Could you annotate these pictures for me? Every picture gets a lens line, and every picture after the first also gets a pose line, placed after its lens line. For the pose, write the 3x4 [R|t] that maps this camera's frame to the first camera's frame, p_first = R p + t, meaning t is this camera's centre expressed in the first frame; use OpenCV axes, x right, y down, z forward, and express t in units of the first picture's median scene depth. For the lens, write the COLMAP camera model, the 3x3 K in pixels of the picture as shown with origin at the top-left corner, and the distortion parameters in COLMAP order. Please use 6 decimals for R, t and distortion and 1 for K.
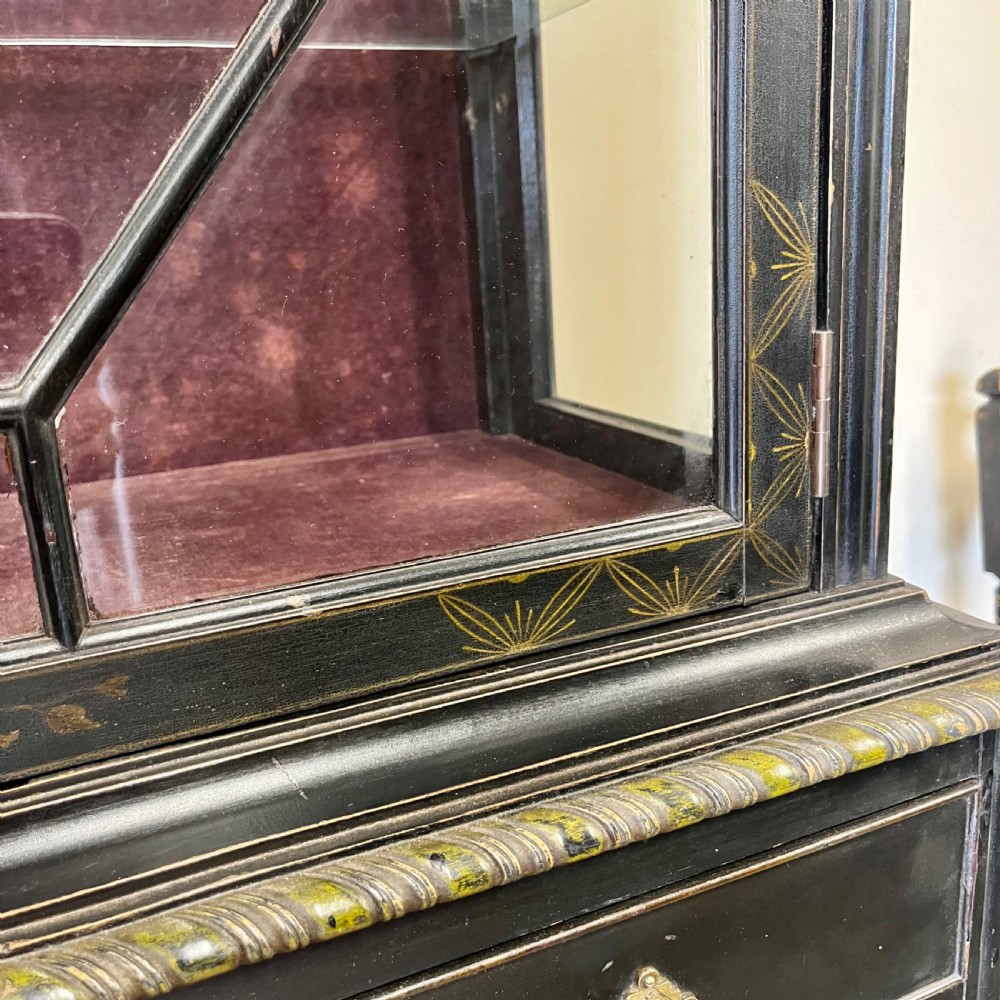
lens RADIAL K [[1034.0, 0, 522.8], [0, 1034.0, 493.8], [0, 0, 1]] dist [0.005216, 0.000000]
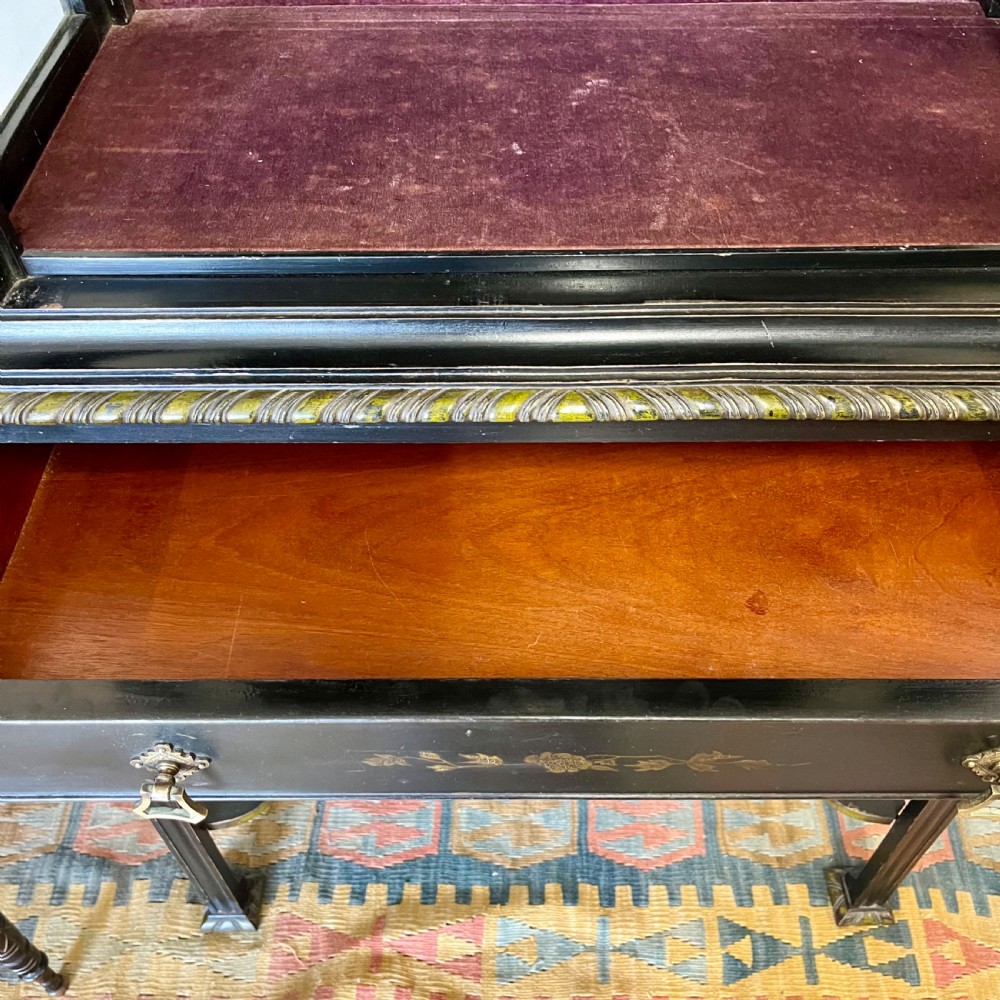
lens RADIAL K [[1020.3, 0, 504.8], [0, 1020.3, 515.3], [0, 0, 1]] dist [0.021066, 0.000000]
pose [[0.903121, 0.355907, -0.240214, -0.088196], [-0.141707, 0.775138, 0.615695, -0.518497], [0.405329, -0.522007, 0.750478, -0.723046]]
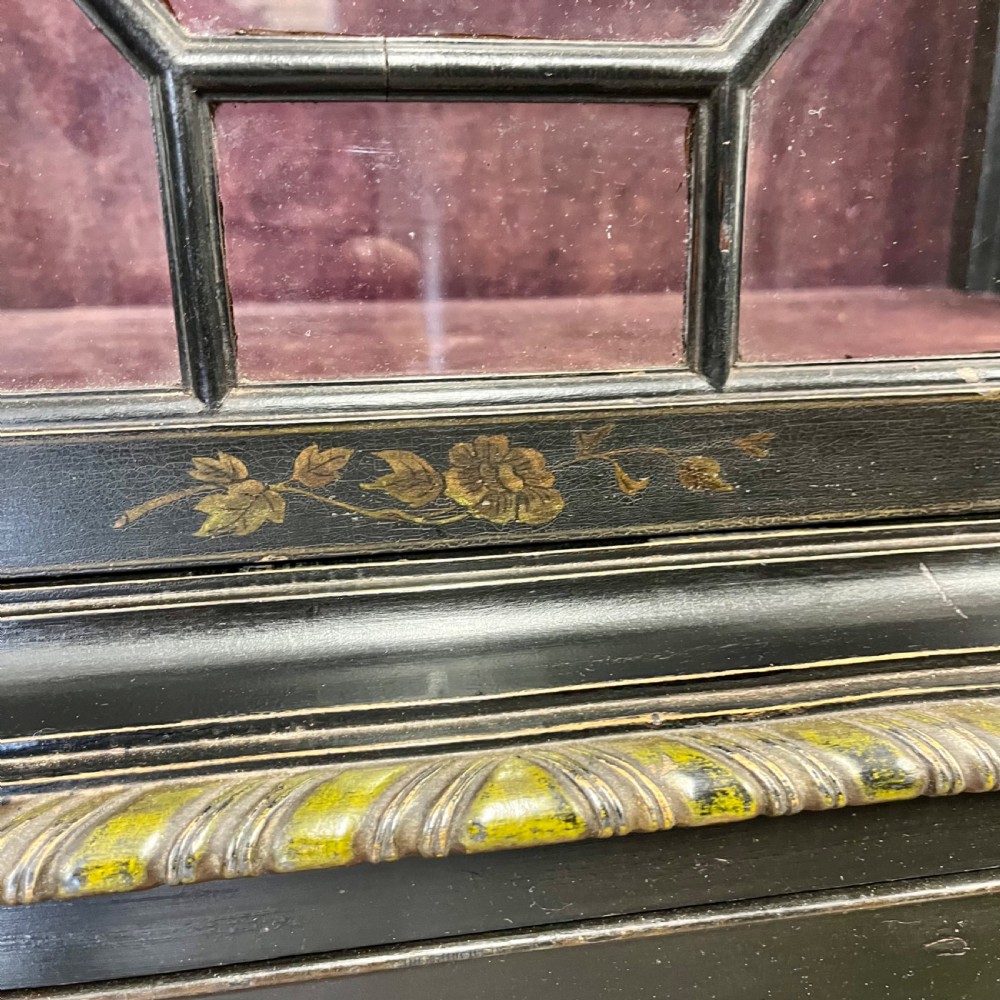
lens RADIAL K [[1020.3, 0, 517.9], [0, 1020.3, 518.1], [0, 0, 1]] dist [0.021066, 0.000000]
pose [[0.965071, 0.133374, -0.225497, -0.353783], [-0.111765, 0.988057, 0.106074, 0.164311], [0.236951, -0.077166, 0.968452, 0.151436]]
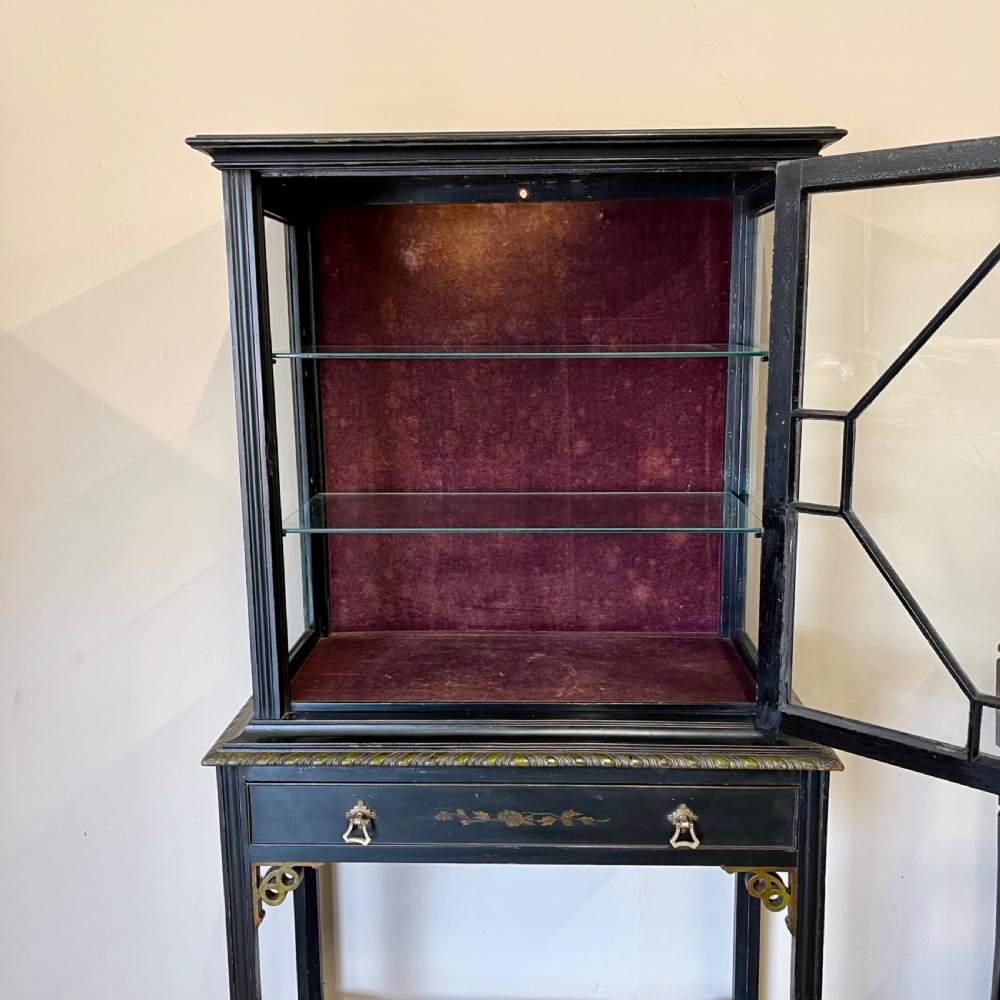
lens RADIAL K [[1020.3, 0, 506.1], [0, 1020.3, 491.0], [0, 0, 1]] dist [0.021066, 0.000000]
pose [[0.889462, 0.122728, -0.440221, 1.147732], [-0.150694, 0.988155, -0.028989, -0.528544], [0.431449, 0.092123, 0.897421, -3.048024]]
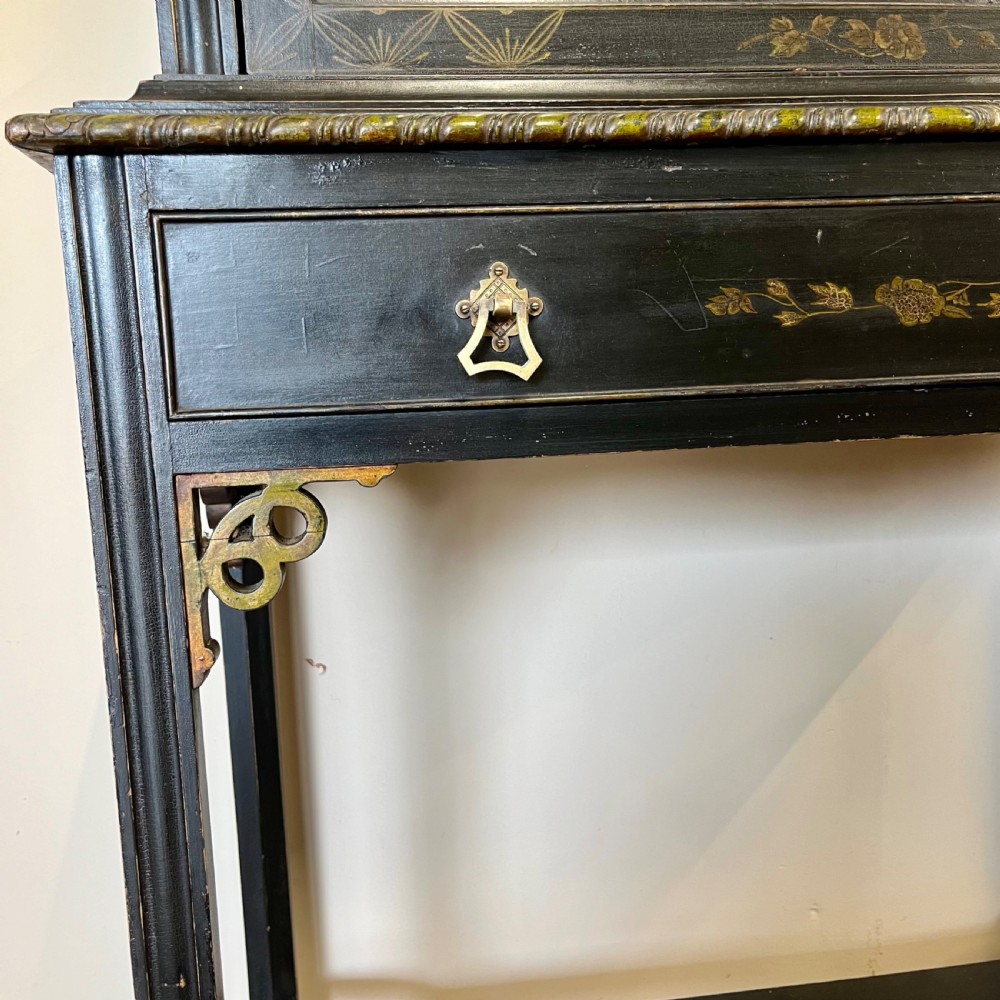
lens RADIAL K [[1020.3, 0, 503.4], [0, 1020.3, 505.5], [0, 0, 1]] dist [0.021066, 0.000000]
pose [[0.950585, 0.053353, -0.305845, -0.590444], [-0.088660, 0.990750, -0.102730, 1.171840], [0.297535, 0.124770, 0.946523, -0.775244]]
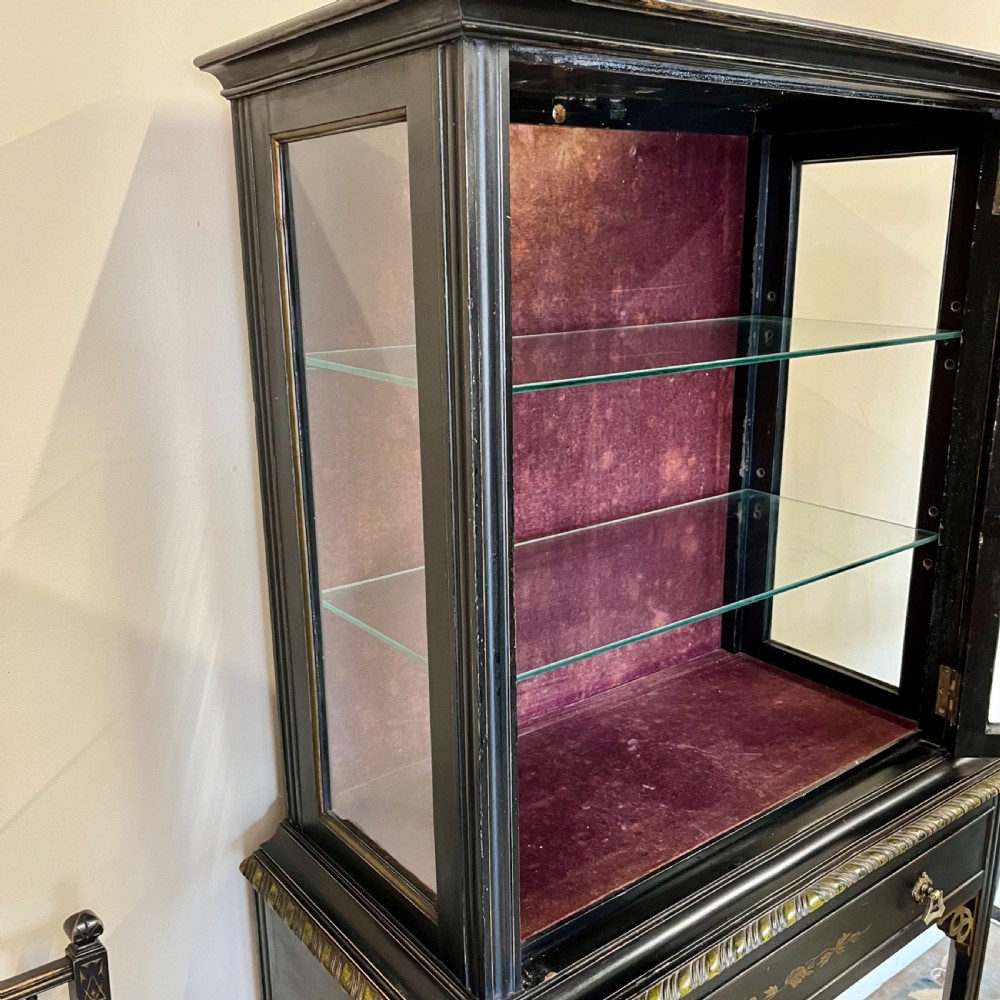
lens RADIAL K [[1020.3, 0, 484.4], [0, 1020.3, 499.6], [0, 0, 1]] dist [0.021066, 0.000000]
pose [[0.975435, -0.015063, 0.219774, -2.087970], [0.016039, 0.999868, -0.002658, -0.793010], [-0.219705, 0.006117, 0.975547, -2.026871]]
